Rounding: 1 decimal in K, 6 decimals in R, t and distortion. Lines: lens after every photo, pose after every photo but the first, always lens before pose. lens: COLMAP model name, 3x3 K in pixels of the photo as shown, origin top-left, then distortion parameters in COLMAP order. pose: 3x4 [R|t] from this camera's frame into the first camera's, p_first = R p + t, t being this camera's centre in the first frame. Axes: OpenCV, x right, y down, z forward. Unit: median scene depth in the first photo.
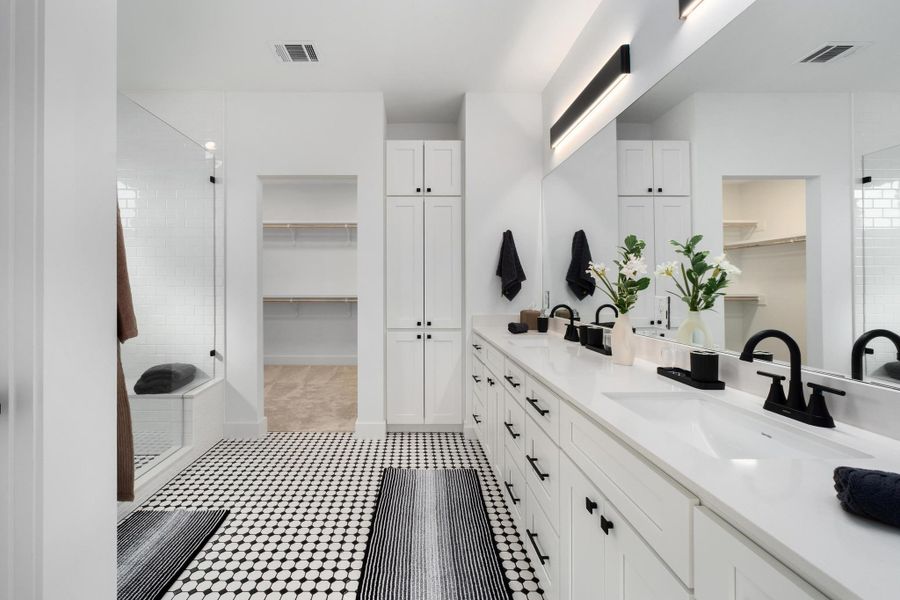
lens RADIAL K [[375.5, 0, 449.7], [0, 375.5, 285.6], [0, 0, 1]] dist [0.000292, 0.000254]
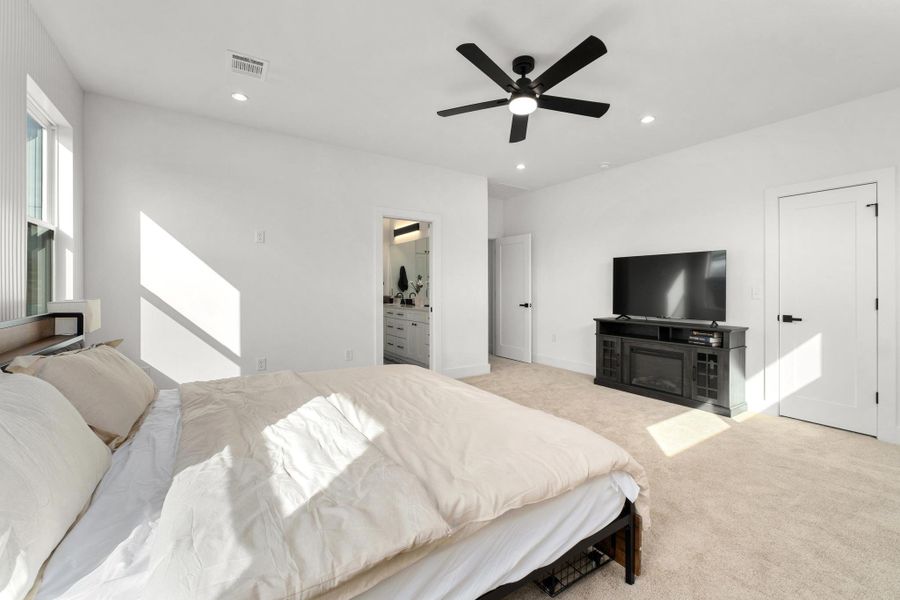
lens RADIAL K [[375.5, 0, 449.7], [0, 375.5, 285.6], [0, 0, 1]] dist [0.000292, 0.000254]
pose [[0.869577, 0.000343, 0.493797, -0.817757], [0.002809, 0.999980, -0.005641, 0.007130], [-0.493790, 0.006292, 0.869559, -1.782629]]
